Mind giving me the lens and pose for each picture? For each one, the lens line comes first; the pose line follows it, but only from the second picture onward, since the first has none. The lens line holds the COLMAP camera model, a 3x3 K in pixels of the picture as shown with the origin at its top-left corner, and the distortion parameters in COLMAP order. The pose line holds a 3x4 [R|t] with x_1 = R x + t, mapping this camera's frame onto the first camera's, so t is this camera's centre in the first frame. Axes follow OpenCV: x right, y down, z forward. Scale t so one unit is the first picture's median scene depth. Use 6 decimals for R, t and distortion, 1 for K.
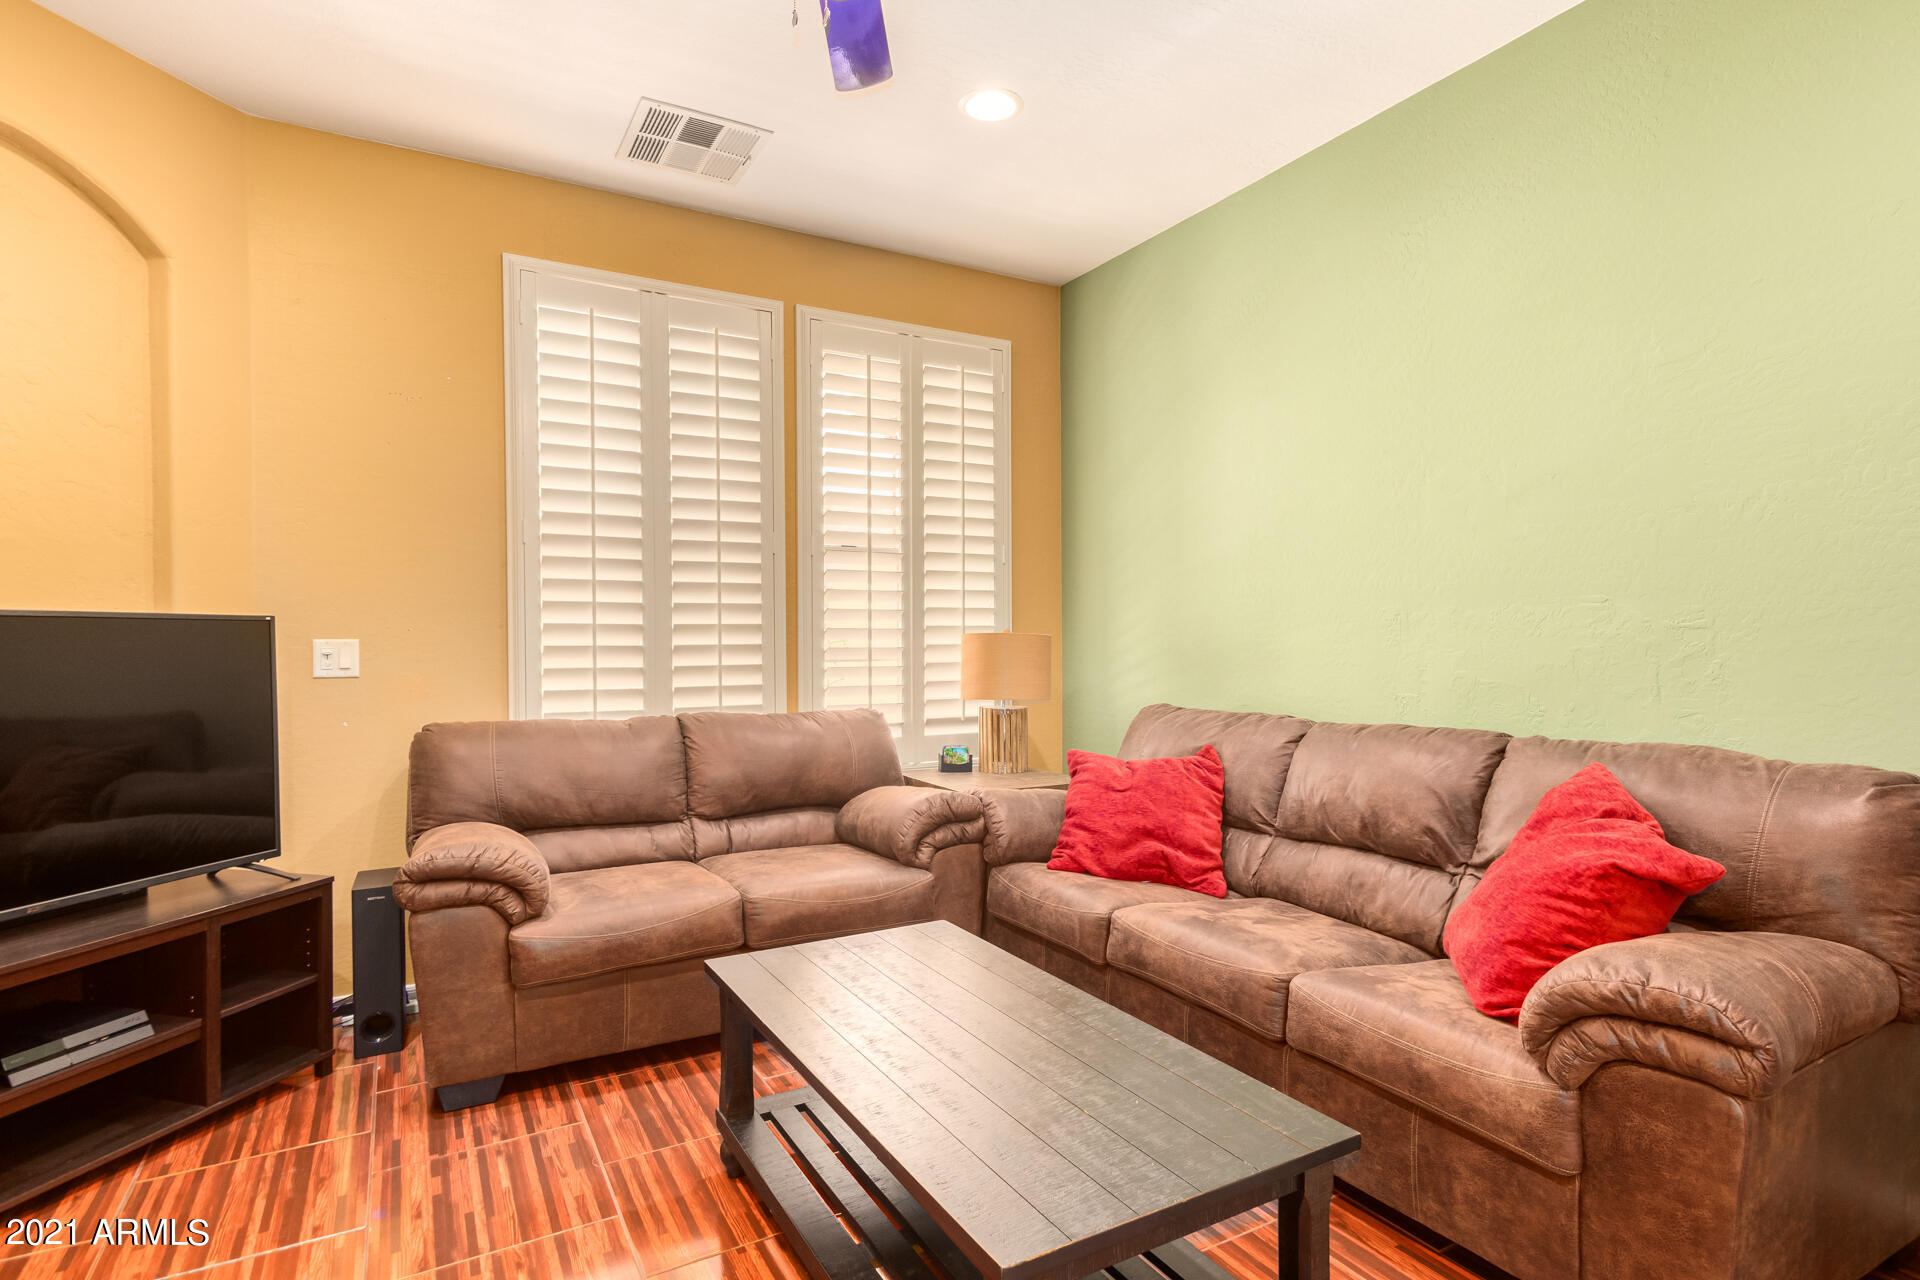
lens RADIAL K [[994.2, 0, 947.5], [0, 994.2, 638.5], [0, 0, 1]] dist [0.024932, -0.009244]
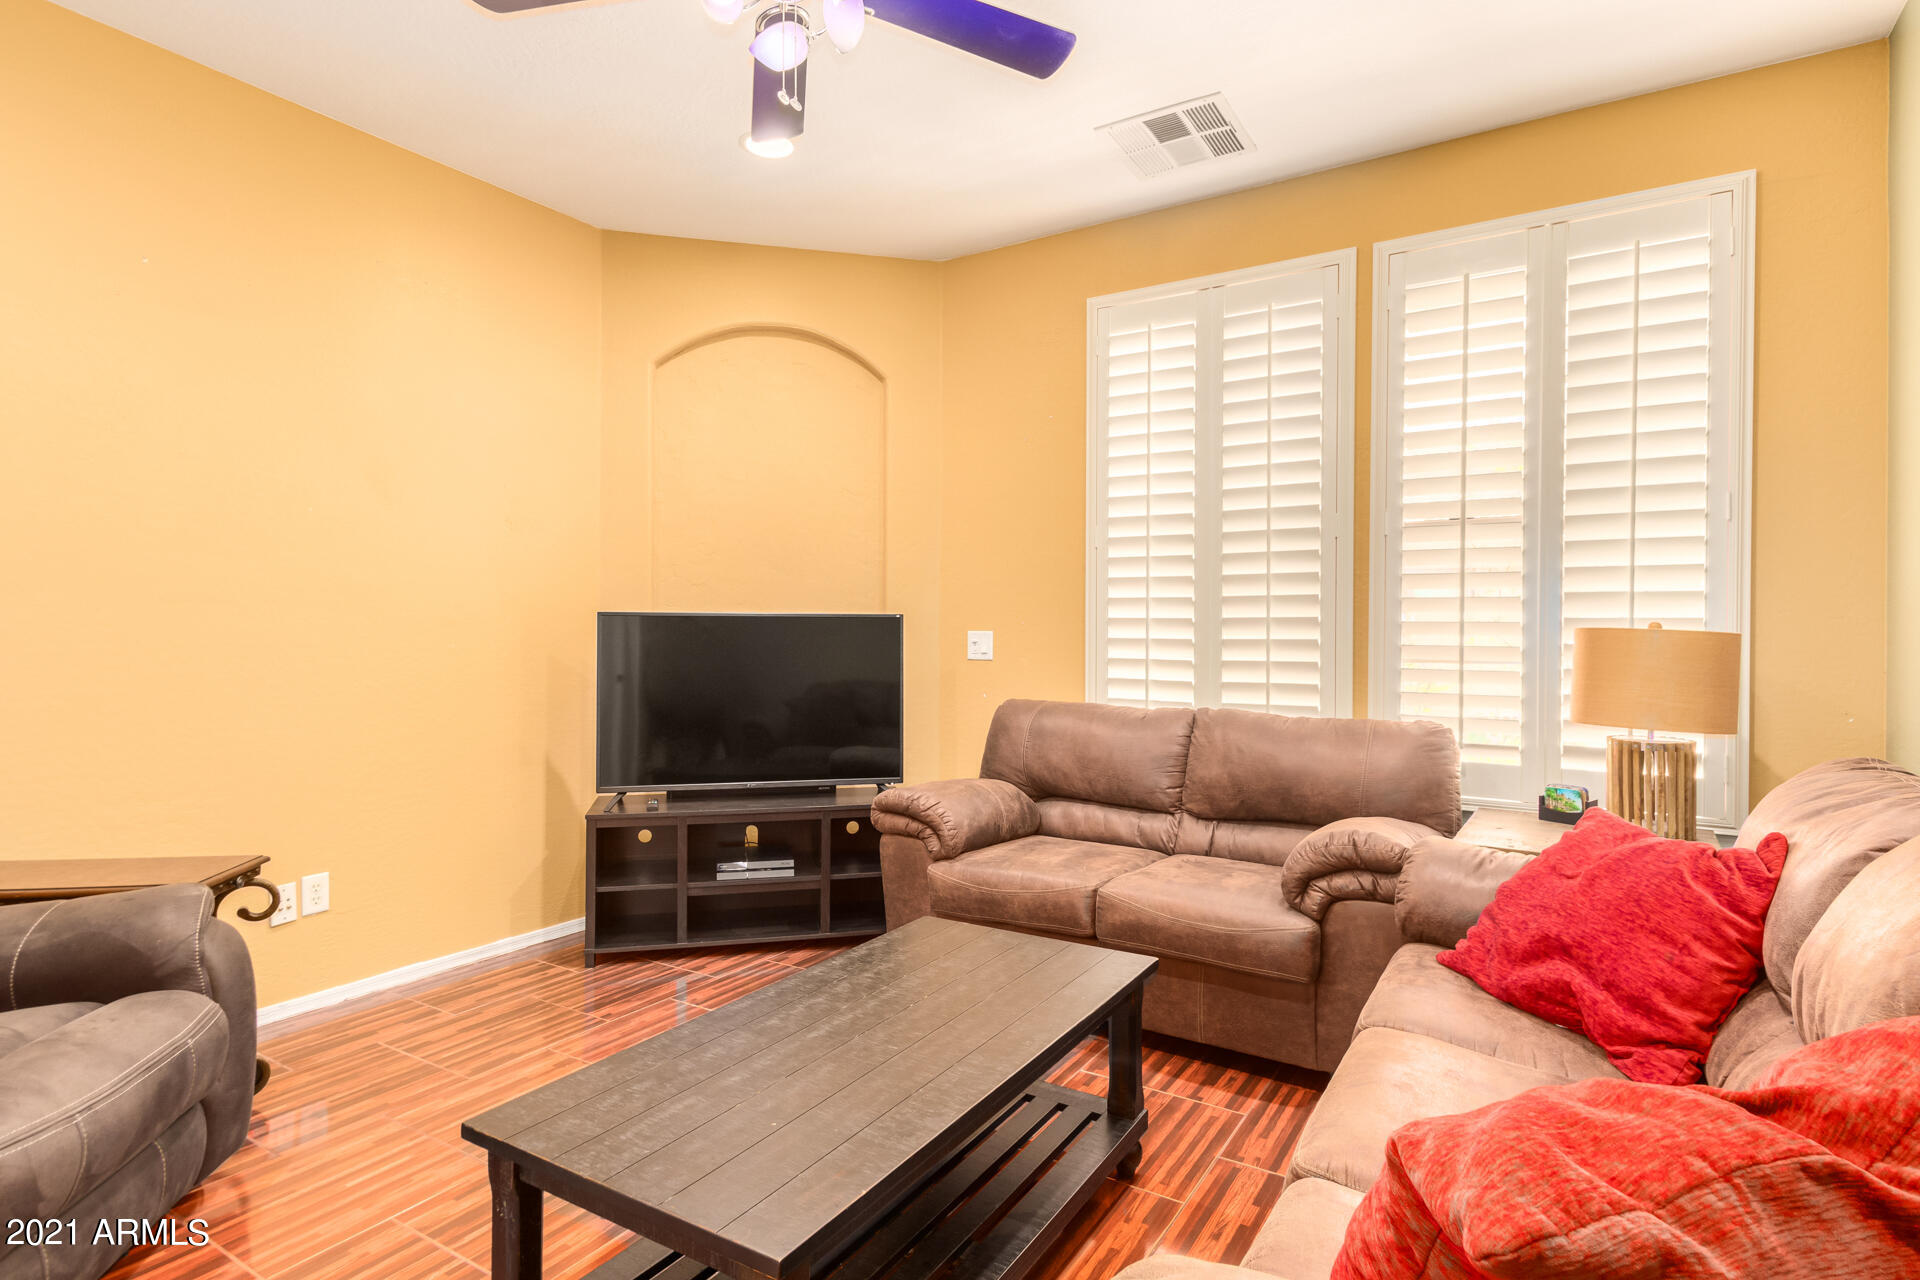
lens RADIAL K [[994.2, 0, 945.3], [0, 994.2, 625.7], [0, 0, 1]] dist [0.024932, -0.009244]
pose [[0.475803, 0.001352, -0.879551, 0.554090], [-0.006943, 0.999973, -0.002219, -0.003218], [0.879524, 0.007163, 0.475800, 0.347119]]
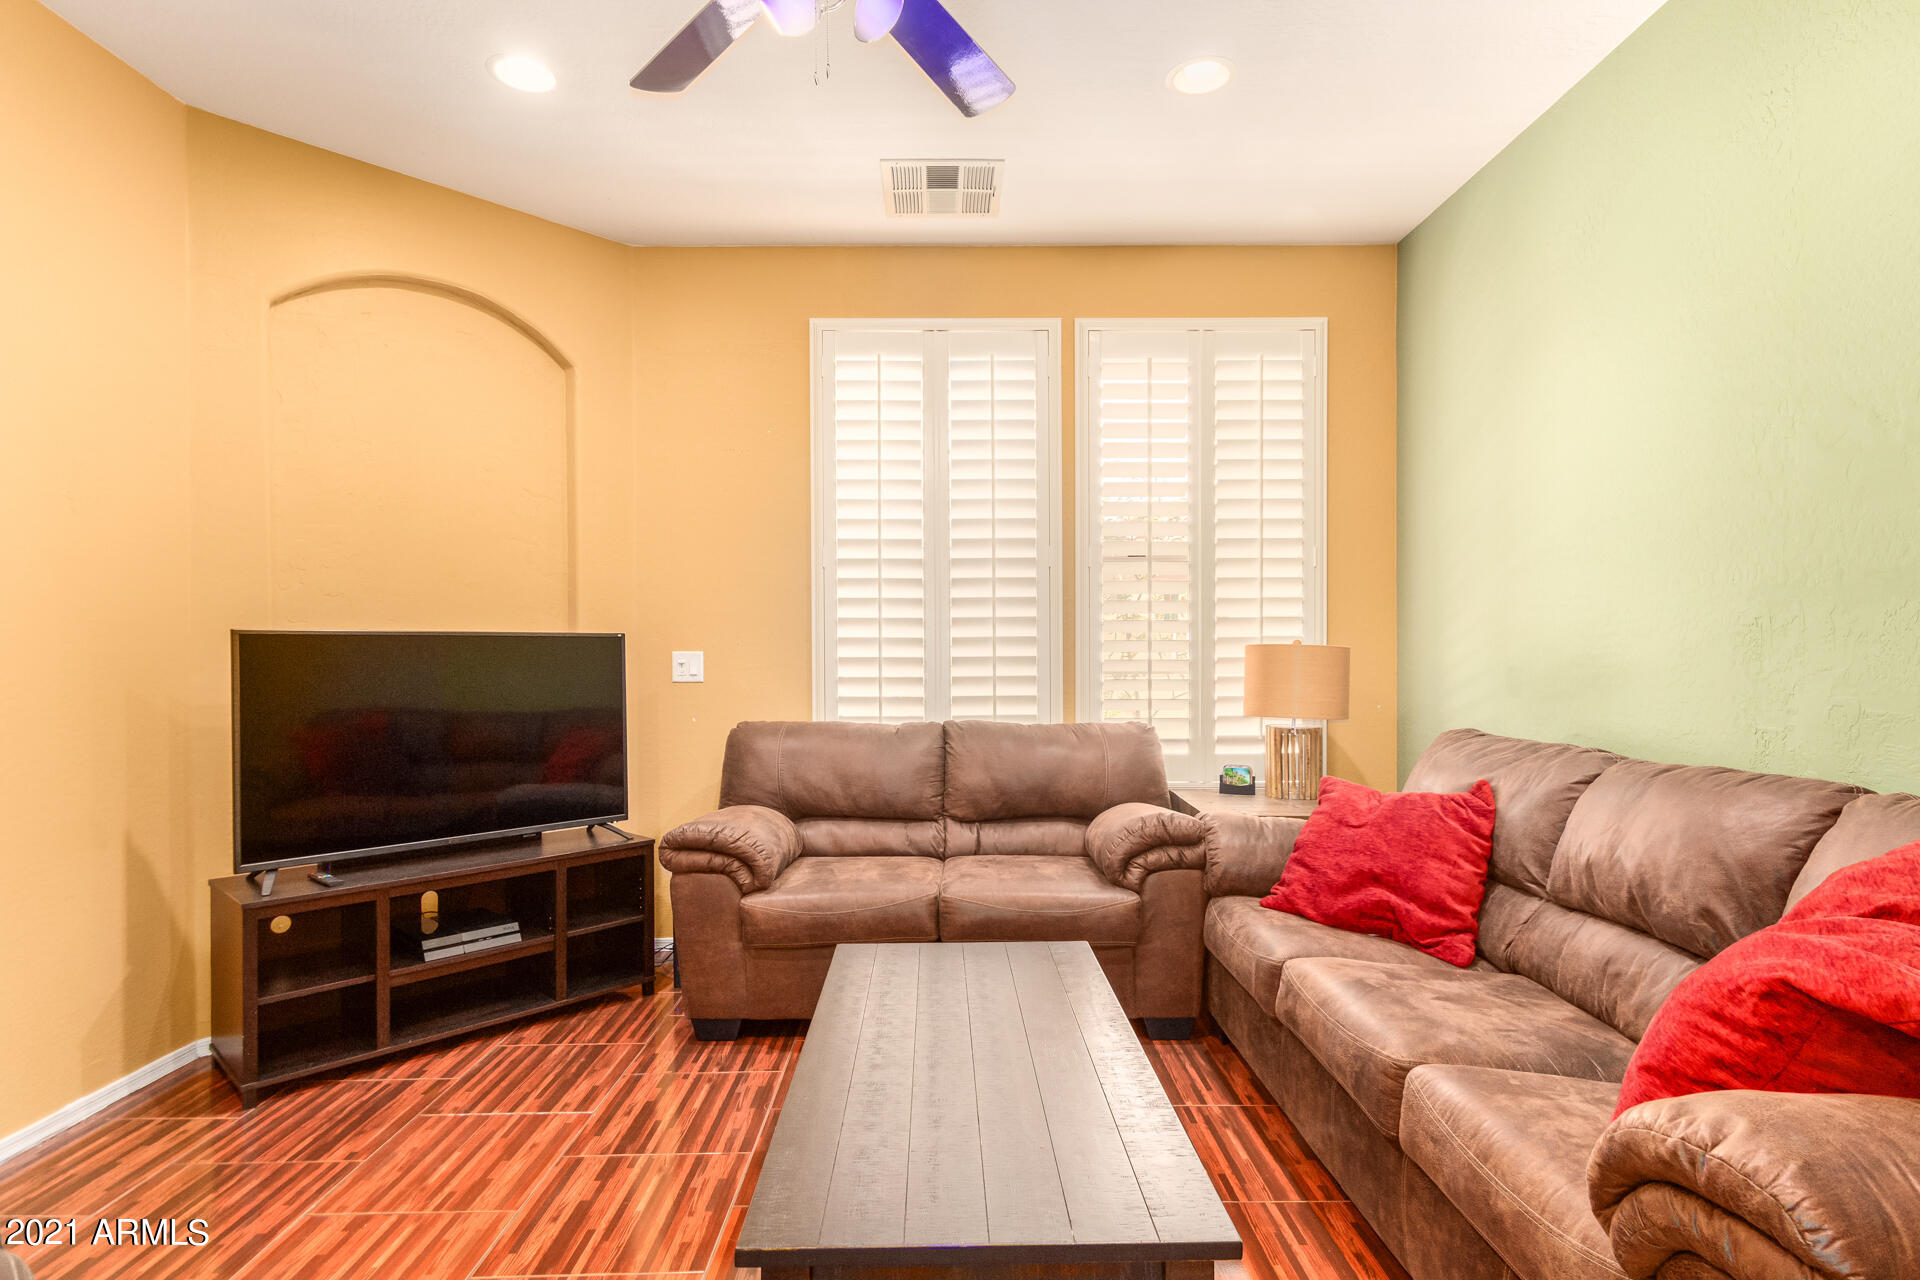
lens RADIAL K [[994.2, 0, 946.6], [0, 994.2, 653.3], [0, 0, 1]] dist [0.024932, -0.009244]
pose [[0.876143, 0.000618, -0.482051, 0.283740], [0.000755, 0.999996, 0.002655, -0.000136], [0.482051, -0.002690, 0.876139, 0.070454]]
